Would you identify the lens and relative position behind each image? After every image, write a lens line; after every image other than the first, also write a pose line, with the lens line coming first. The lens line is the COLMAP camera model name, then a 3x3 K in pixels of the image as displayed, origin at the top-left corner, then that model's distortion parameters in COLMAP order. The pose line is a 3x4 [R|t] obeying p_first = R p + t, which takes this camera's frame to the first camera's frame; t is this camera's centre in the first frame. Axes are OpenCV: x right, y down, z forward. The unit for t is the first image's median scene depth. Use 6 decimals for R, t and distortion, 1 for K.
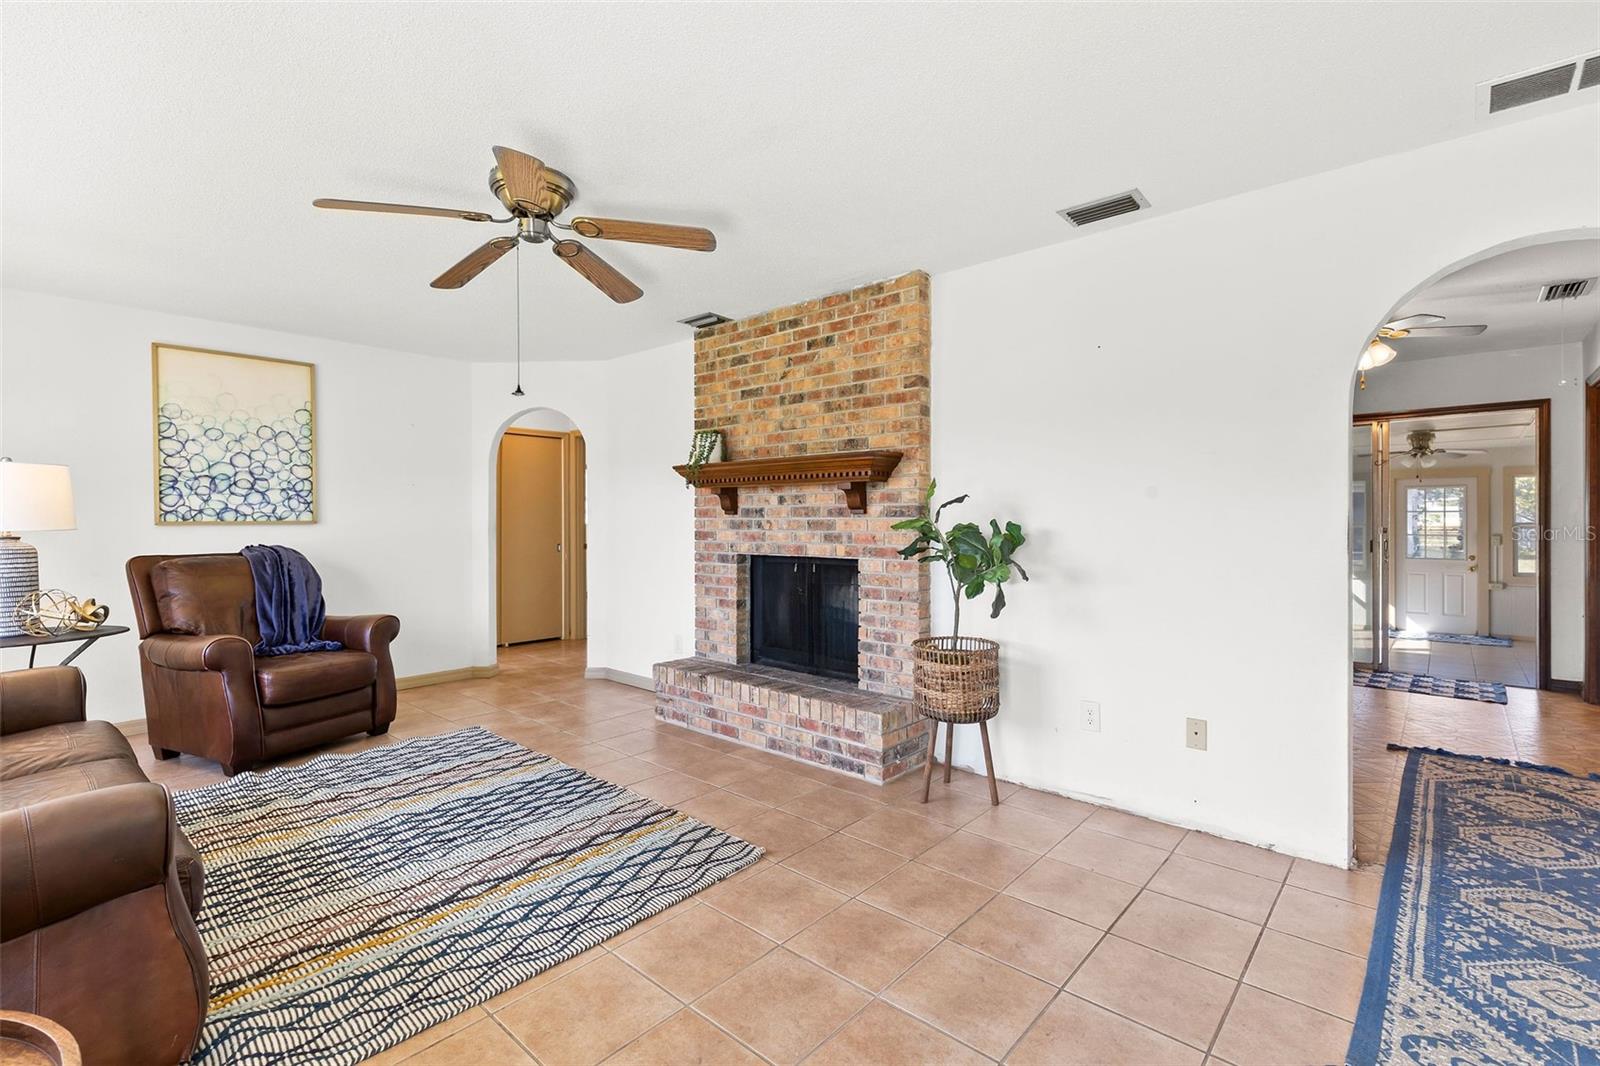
lens RADIAL K [[728.3, 0, 799.3], [0, 728.3, 524.9], [0, 0, 1]] dist [0.009781, -0.003417]
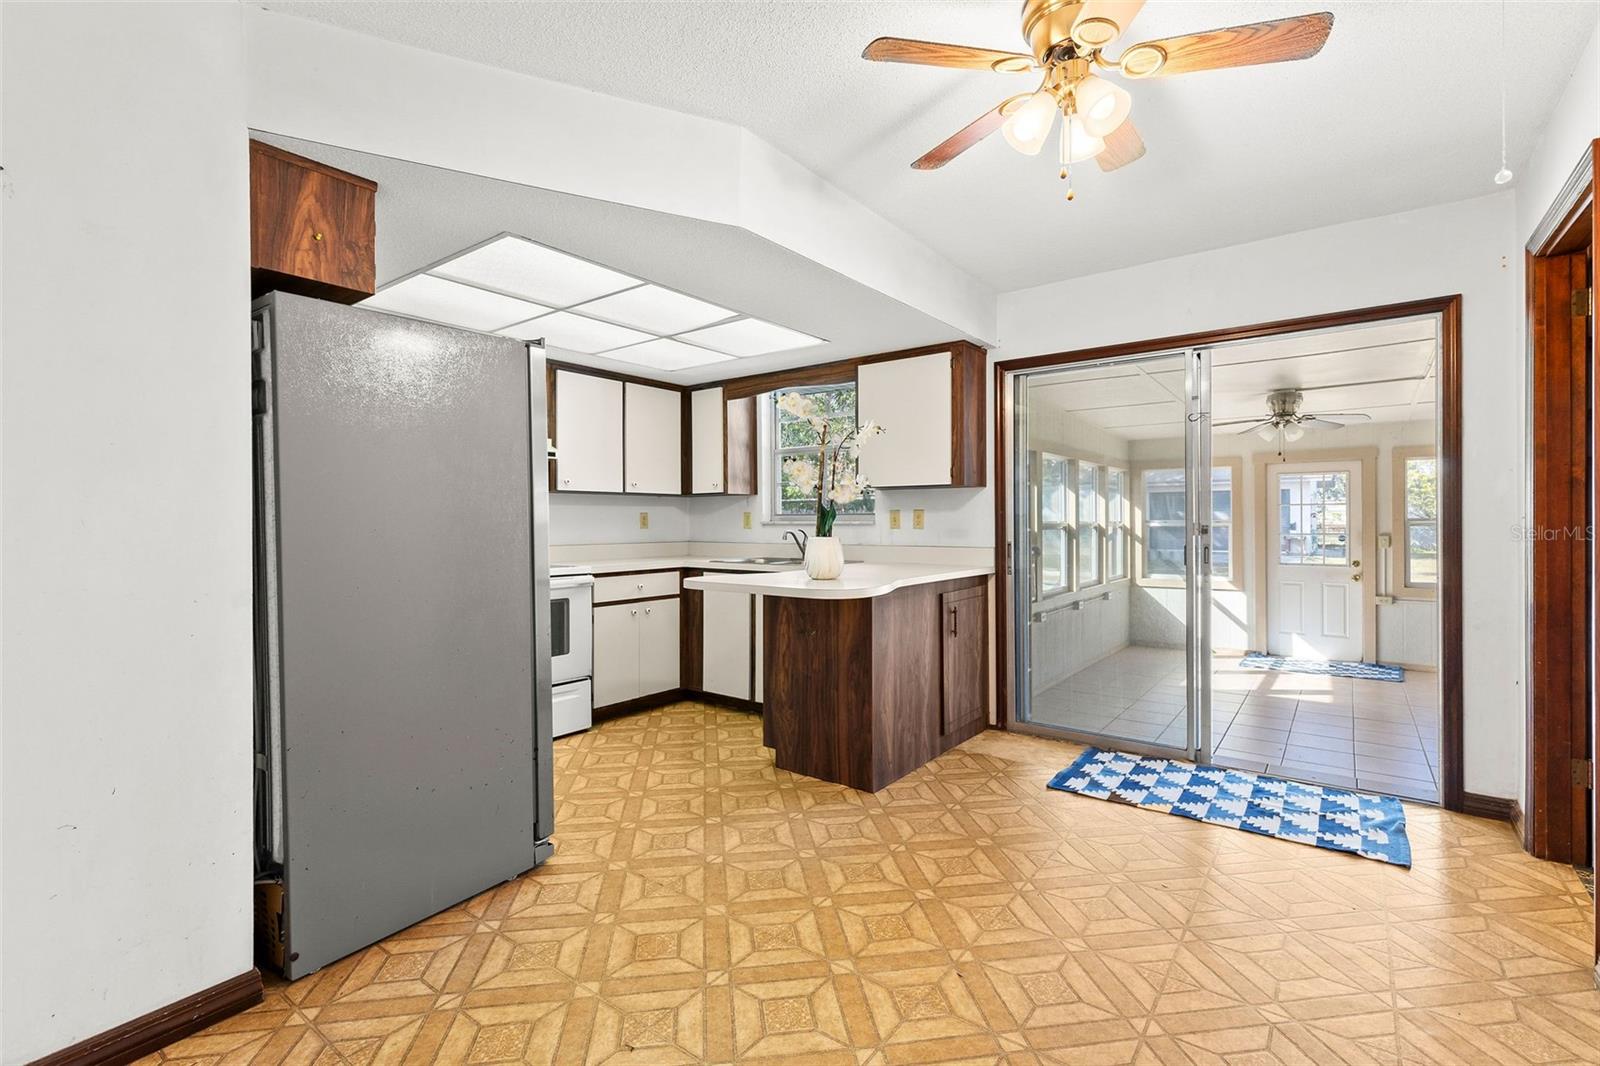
lens RADIAL K [[728.3, 0, 794.0], [0, 728.3, 523.5], [0, 0, 1]] dist [0.009781, -0.003417]
pose [[0.997509, -0.002893, 0.070474, 0.724048], [0.003107, 0.999991, -0.002929, 0.007949], [-0.070465, 0.003141, 0.997509, 0.727638]]
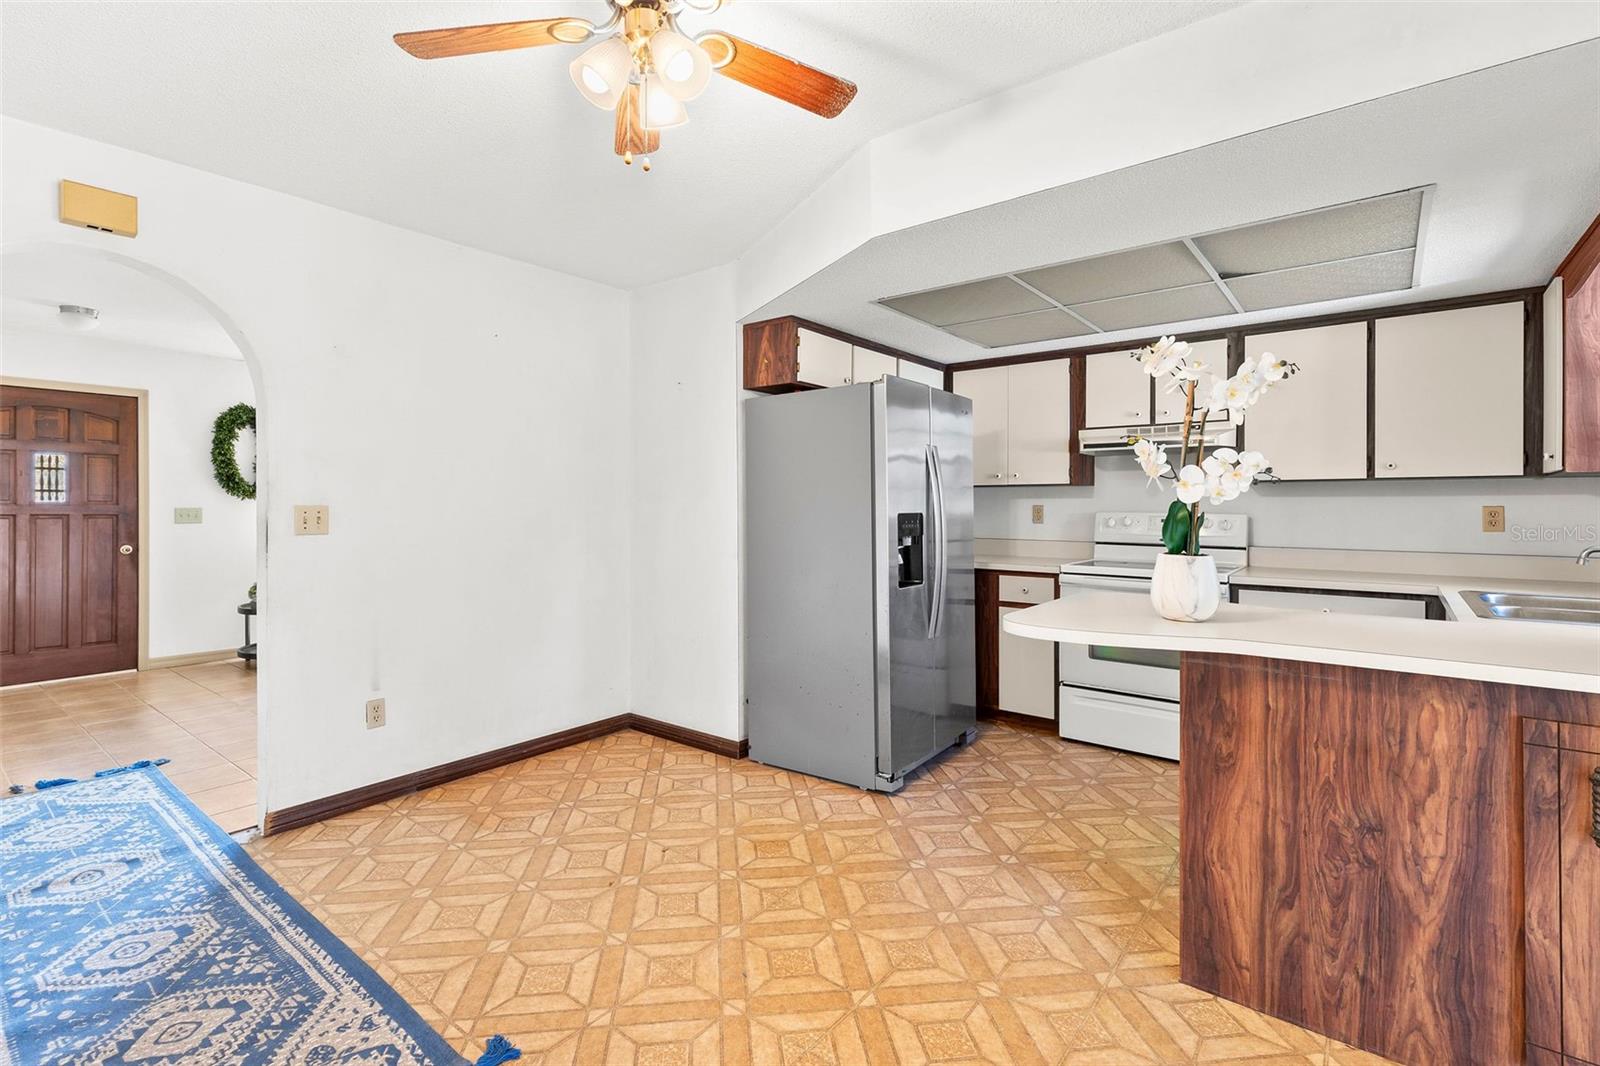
lens RADIAL K [[728.3, 0, 798.1], [0, 728.3, 501.4], [0, 0, 1]] dist [0.009781, -0.003417]
pose [[0.056696, -0.001112, -0.998391, 1.380063], [-0.006911, 0.999975, -0.001506, -0.017894], [0.998368, 0.006985, 0.056687, 1.267945]]
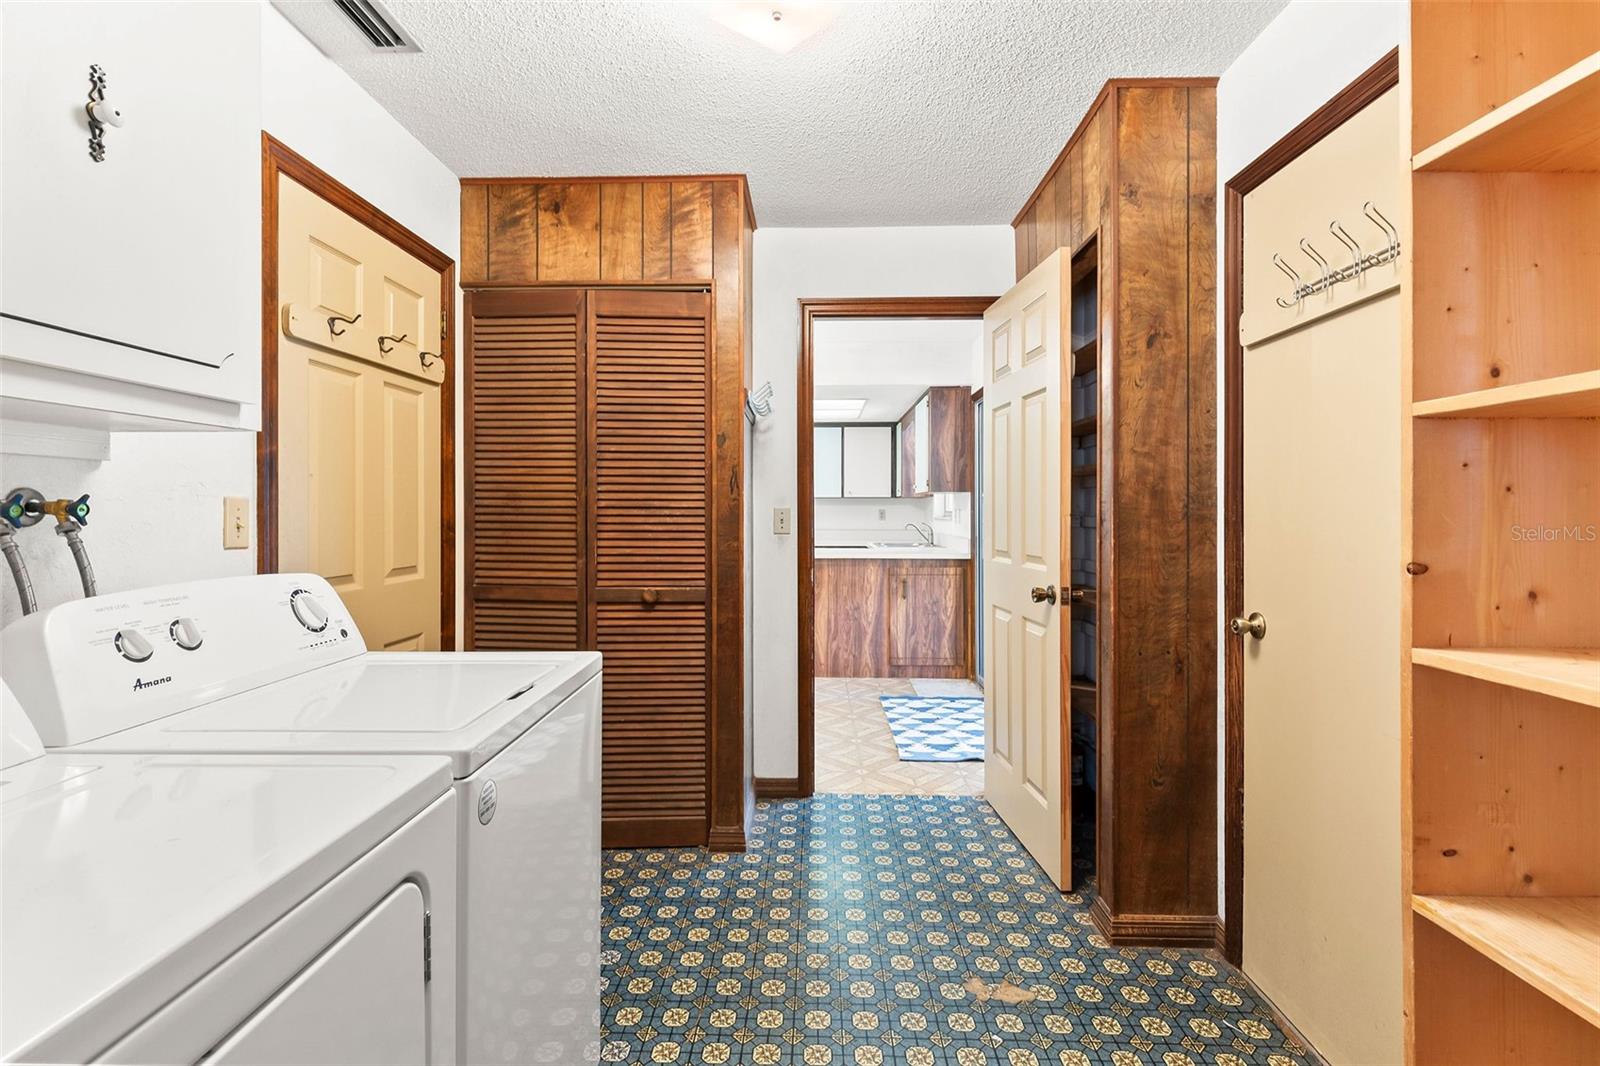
lens RADIAL K [[728.3, 0, 804.8], [0, 728.3, 516.4], [0, 0, 1]] dist [0.009781, -0.003417]
pose [[0.656777, 0.007257, -0.754050, 1.976809], [-0.006169, 0.999972, 0.004250, -0.007076], [0.754060, 0.001861, 0.656803, 0.614703]]
